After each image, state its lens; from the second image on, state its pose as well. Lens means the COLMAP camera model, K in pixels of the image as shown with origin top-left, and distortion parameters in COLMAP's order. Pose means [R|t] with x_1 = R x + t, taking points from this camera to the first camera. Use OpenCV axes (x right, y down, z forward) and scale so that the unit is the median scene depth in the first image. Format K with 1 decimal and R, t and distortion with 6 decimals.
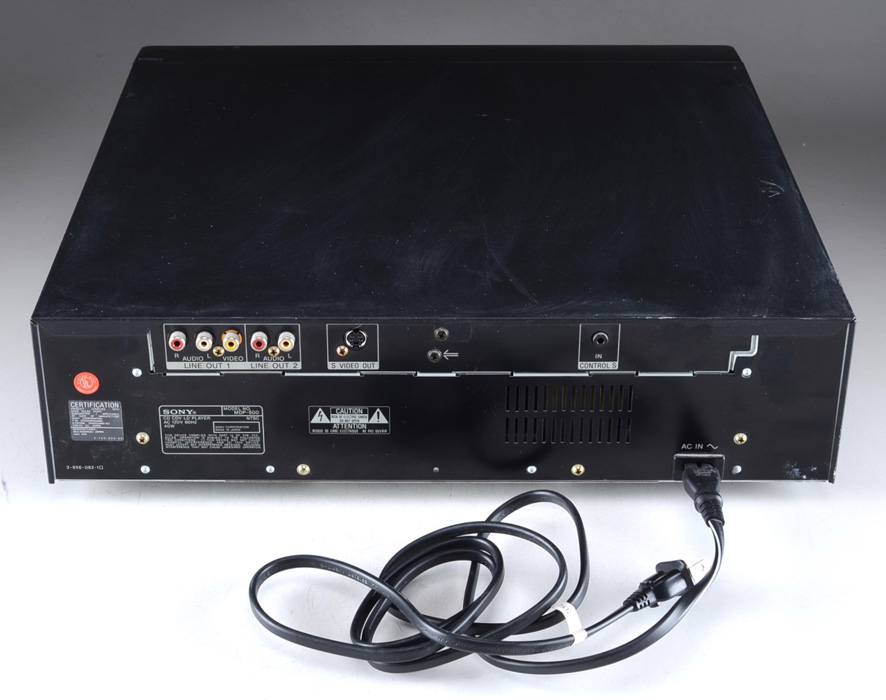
lens RADIAL K [[1848.0, 0, 441.7], [0, 1848.0, 349.5], [0, 0, 1]] dist [-0.077483, 0.000000]
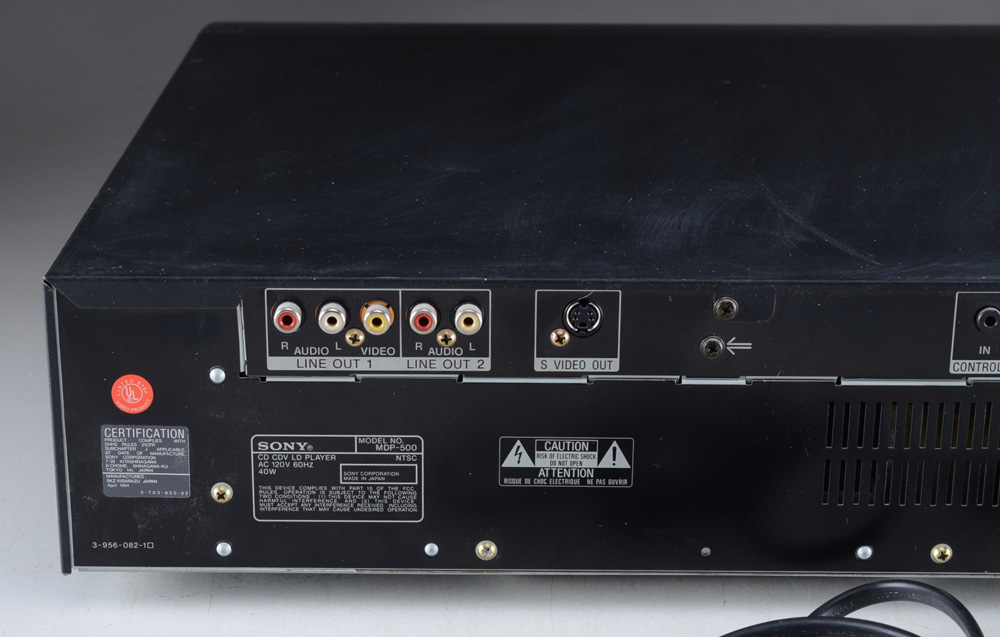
lens RADIAL K [[2204.3, 0, 501.3], [0, 2204.3, 319.4], [0, 0, 1]] dist [0.040550, 0.000000]
pose [[0.999966, 0.003569, -0.007477, -0.066256], [-0.004676, 0.988106, -0.153704, 0.103494], [0.006840, 0.153734, 0.988089, 0.281561]]
